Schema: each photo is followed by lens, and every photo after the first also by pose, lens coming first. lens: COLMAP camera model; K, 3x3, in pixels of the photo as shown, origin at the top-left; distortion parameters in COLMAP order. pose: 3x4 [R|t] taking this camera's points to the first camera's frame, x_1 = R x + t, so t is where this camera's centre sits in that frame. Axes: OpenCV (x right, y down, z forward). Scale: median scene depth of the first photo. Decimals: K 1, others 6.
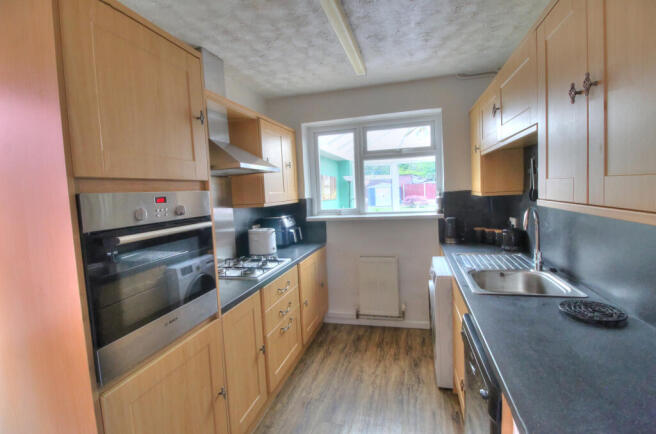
lens RADIAL K [[309.9, 0, 328.2], [0, 309.9, 215.7], [0, 0, 1]] dist [-0.001427, -0.000798]
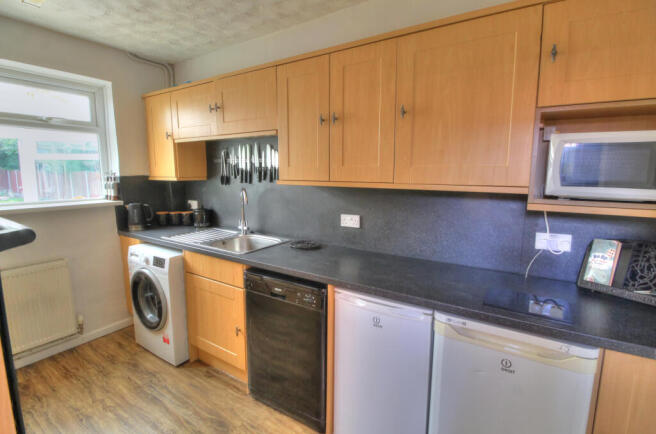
lens RADIAL K [[309.9, 0, 328.4], [0, 309.9, 215.0], [0, 0, 1]] dist [-0.001427, -0.000798]
pose [[0.309287, -0.079871, 0.947609, -0.351919], [0.060861, 0.996086, 0.064093, 0.017395], [-0.949019, 0.037849, 0.312938, 0.153976]]
